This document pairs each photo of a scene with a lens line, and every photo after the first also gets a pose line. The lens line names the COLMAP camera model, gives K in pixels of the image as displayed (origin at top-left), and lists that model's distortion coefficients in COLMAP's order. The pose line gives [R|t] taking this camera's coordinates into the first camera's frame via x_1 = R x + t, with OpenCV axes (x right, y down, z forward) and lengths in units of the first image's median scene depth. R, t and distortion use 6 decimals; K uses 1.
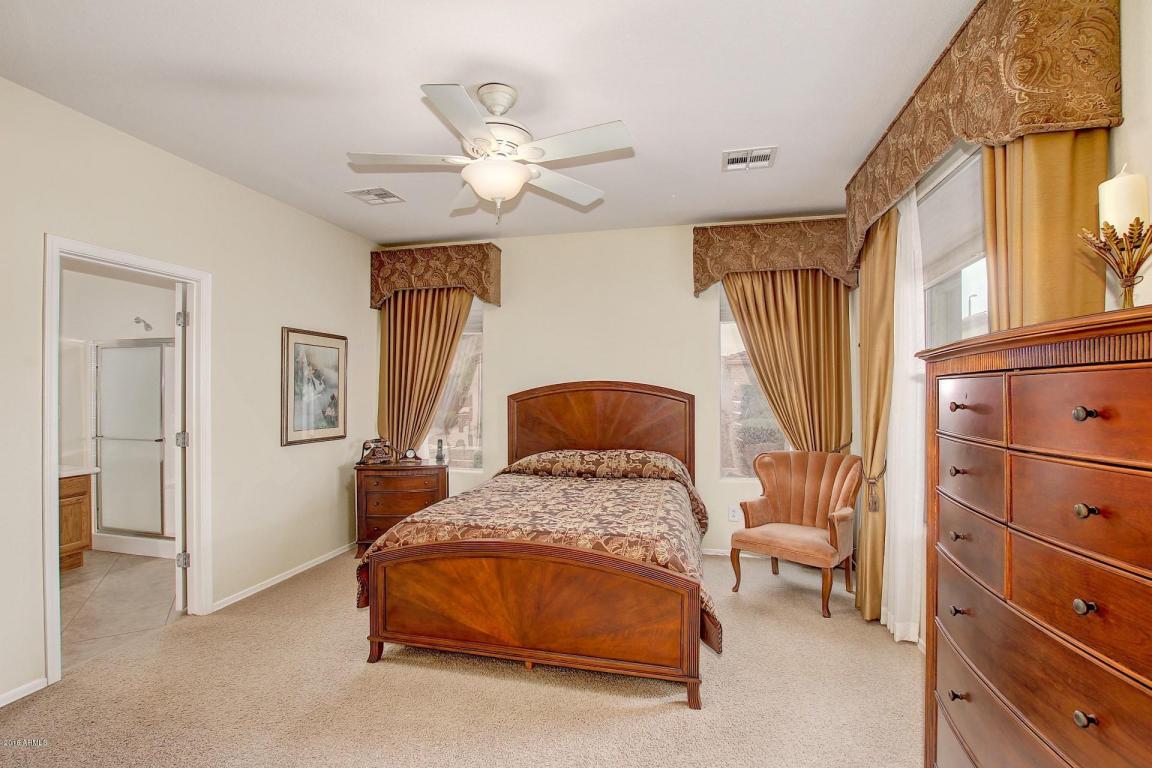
lens RADIAL K [[535.6, 0, 569.2], [0, 535.6, 388.7], [0, 0, 1]] dist [-0.033851, 0.004021]
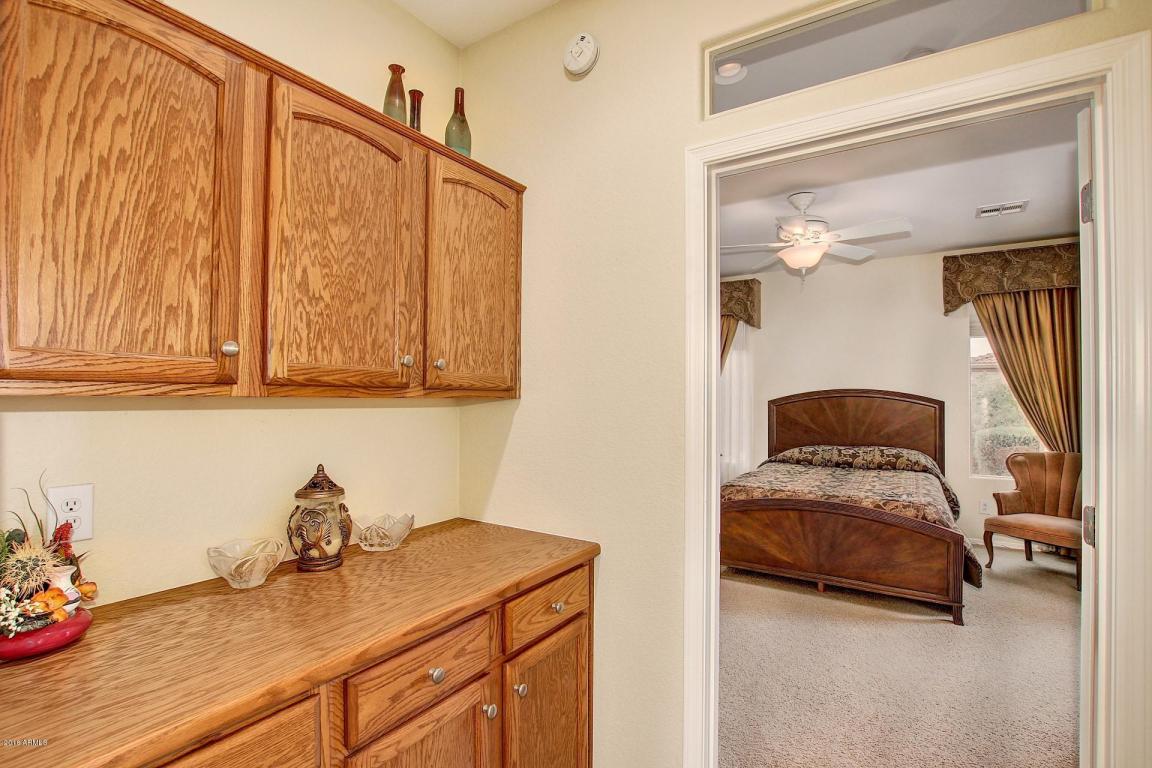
lens RADIAL K [[544.5, 0, 566.9], [0, 544.5, 388.9], [0, 0, 1]] dist [-0.030697, 0.003808]
pose [[0.939900, -0.000057, -0.341450, -0.146349], [-0.003314, 0.999951, -0.009287, -0.001042], [0.341434, 0.009861, 0.939854, -0.392693]]
